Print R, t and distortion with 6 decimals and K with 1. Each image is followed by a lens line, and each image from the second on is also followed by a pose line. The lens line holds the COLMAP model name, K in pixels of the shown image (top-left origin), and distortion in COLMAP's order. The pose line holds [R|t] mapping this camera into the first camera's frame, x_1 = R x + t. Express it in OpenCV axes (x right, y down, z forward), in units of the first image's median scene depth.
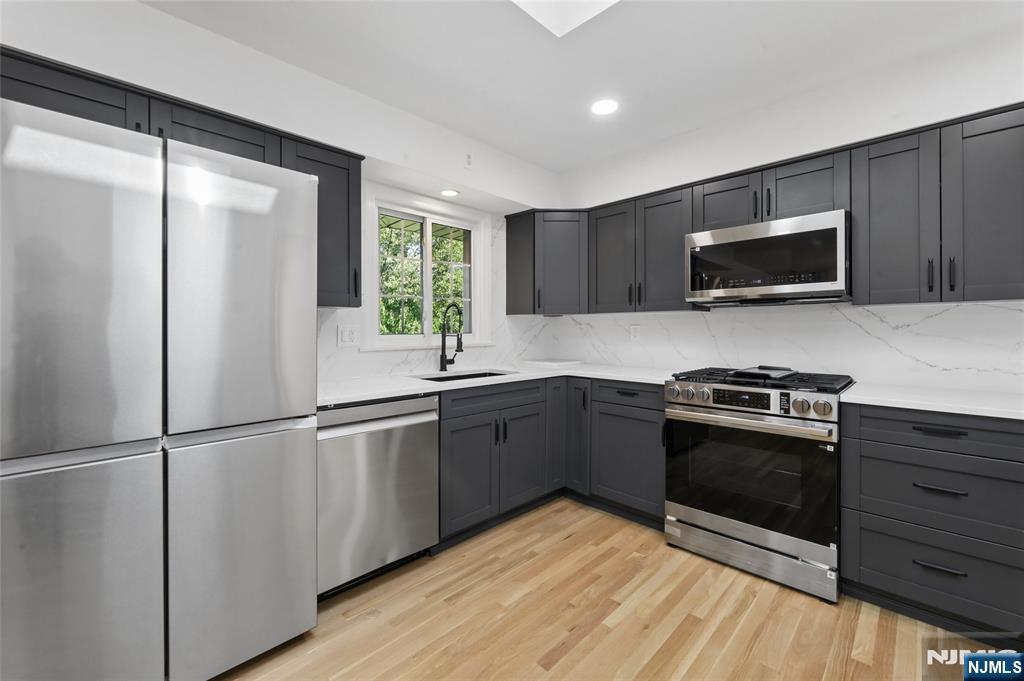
lens RADIAL K [[418.7, 0, 507.4], [0, 418.7, 330.3], [0, 0, 1]] dist [0.001739, -0.000410]
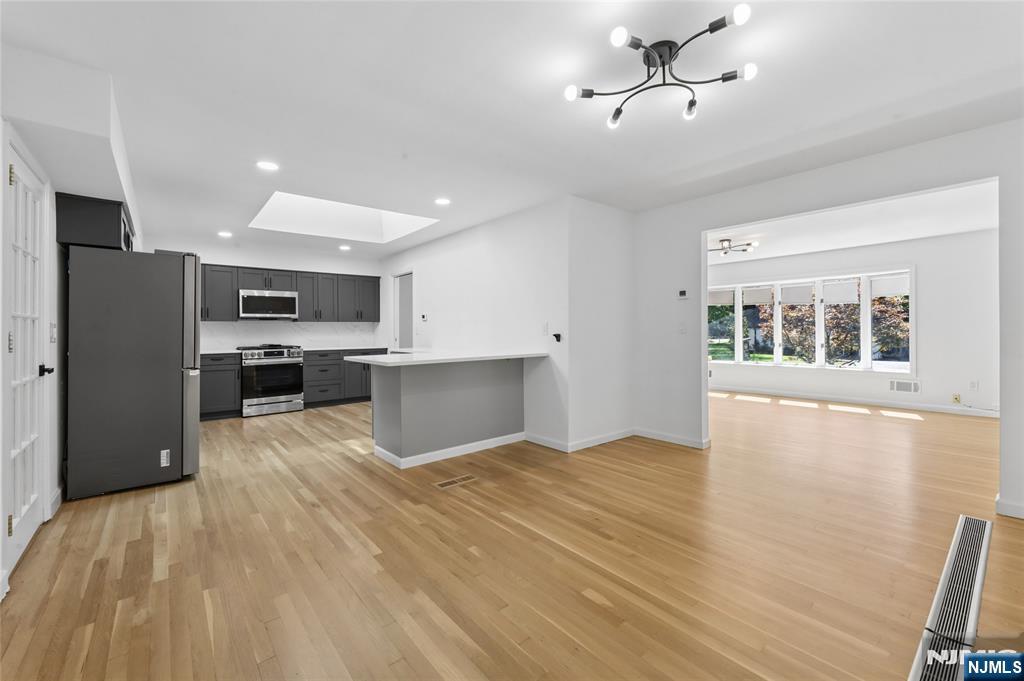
lens RADIAL K [[418.7, 0, 505.8], [0, 418.7, 337.0], [0, 0, 1]] dist [0.001739, -0.000410]
pose [[0.096683, -0.014798, 0.995205, -2.204001], [0.009907, 0.999854, 0.013905, 0.026370], [-0.995266, 0.008515, 0.096815, -0.882374]]
